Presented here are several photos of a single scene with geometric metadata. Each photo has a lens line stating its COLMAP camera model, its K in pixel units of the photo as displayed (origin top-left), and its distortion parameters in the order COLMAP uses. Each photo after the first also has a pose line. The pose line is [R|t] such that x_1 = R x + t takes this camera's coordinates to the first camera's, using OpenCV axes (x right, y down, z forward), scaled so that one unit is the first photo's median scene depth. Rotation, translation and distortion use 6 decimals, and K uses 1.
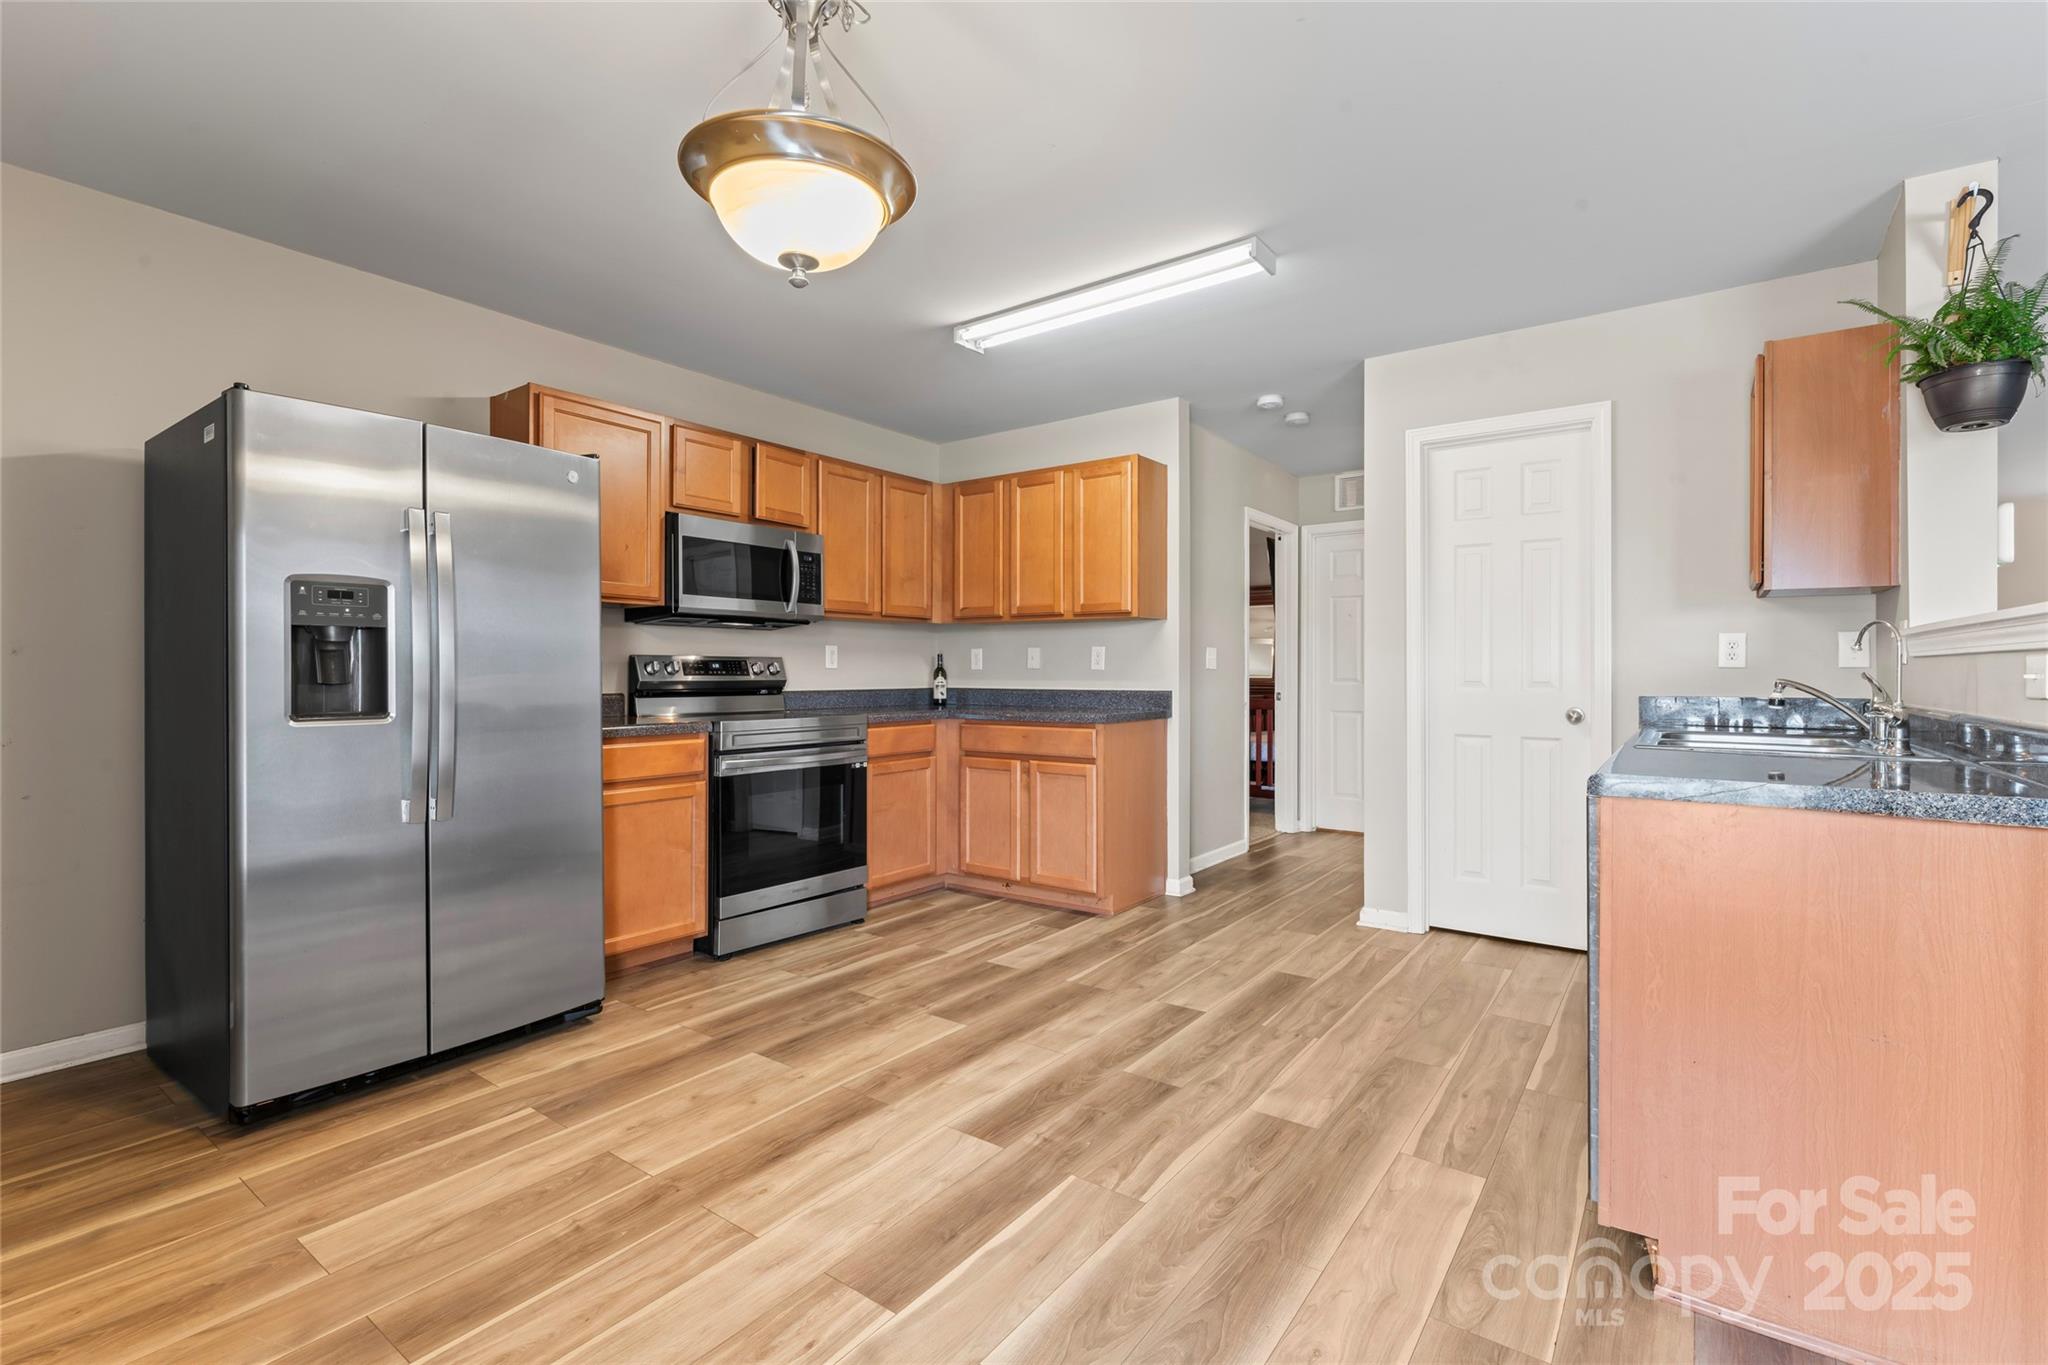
lens RADIAL K [[921.4, 0, 1023.4], [0, 921.4, 669.1], [0, 0, 1]] dist [-0.003848, 0.000505]
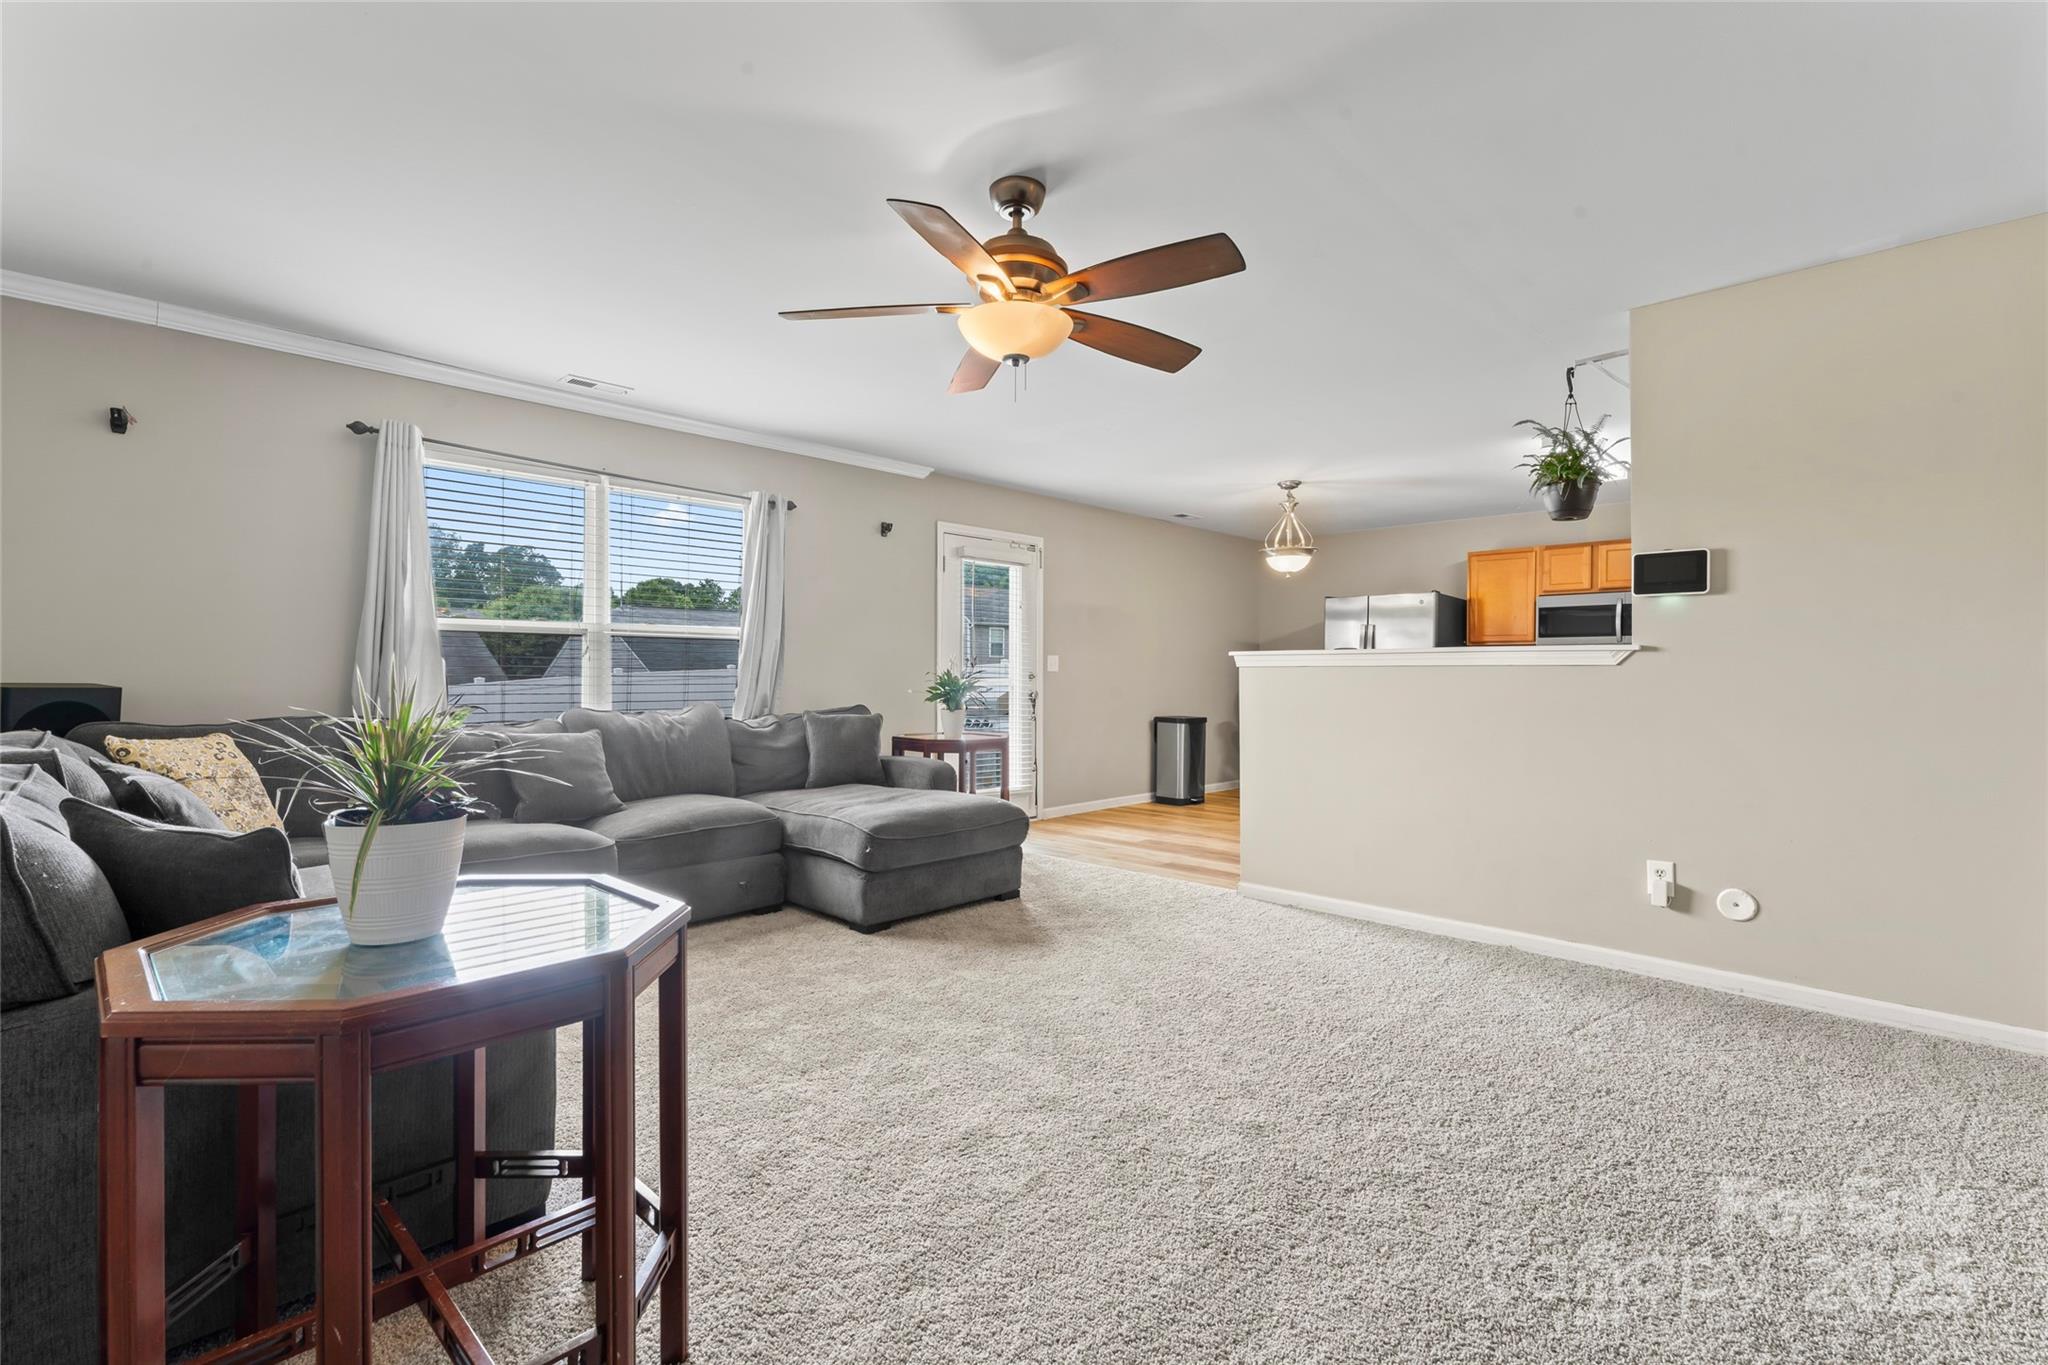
lens RADIAL K [[921.4, 0, 1016.8], [0, 921.4, 671.0], [0, 0, 1]] dist [-0.003848, 0.000505]
pose [[-0.155284, -0.008414, -0.987834, 2.110901], [-0.003247, 0.999963, -0.008007, 0.011280], [0.987865, 0.001964, -0.155305, 0.256187]]
